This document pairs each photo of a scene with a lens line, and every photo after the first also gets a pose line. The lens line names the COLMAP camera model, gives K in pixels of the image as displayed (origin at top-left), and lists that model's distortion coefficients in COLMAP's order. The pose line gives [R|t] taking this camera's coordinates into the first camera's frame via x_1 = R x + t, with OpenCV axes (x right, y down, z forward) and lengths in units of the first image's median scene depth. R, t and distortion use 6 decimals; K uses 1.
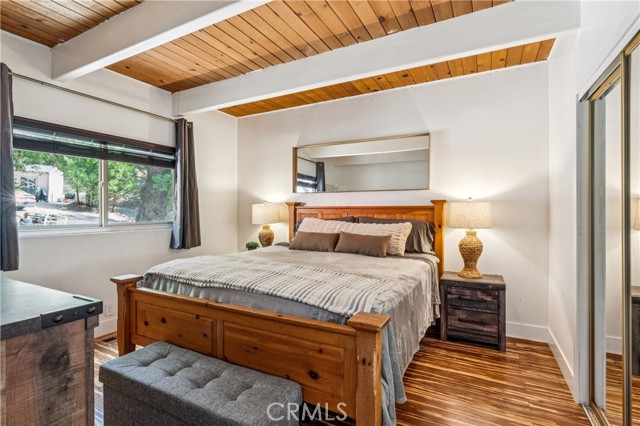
lens RADIAL K [[306.4, 0, 321.8], [0, 306.4, 211.7], [0, 0, 1]] dist [0.001632, 0.000283]
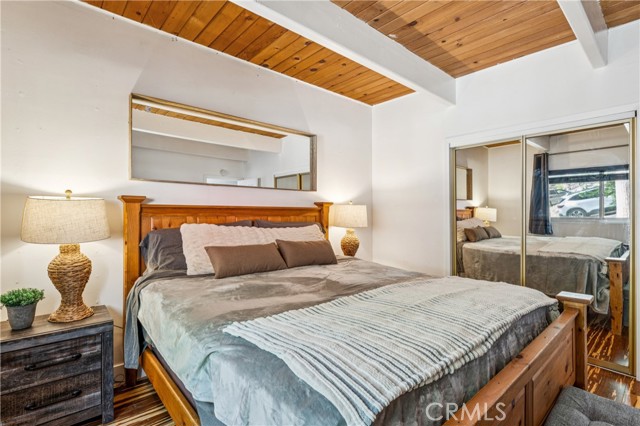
lens RADIAL K [[306.4, 0, 319.9], [0, 306.4, 212.4], [0, 0, 1]] dist [0.001632, 0.000283]
pose [[0.357496, 0.004116, 0.933905, -0.565473], [0.007126, 0.999949, -0.007135, 0.003353], [-0.933887, 0.009206, 0.357449, 0.605044]]
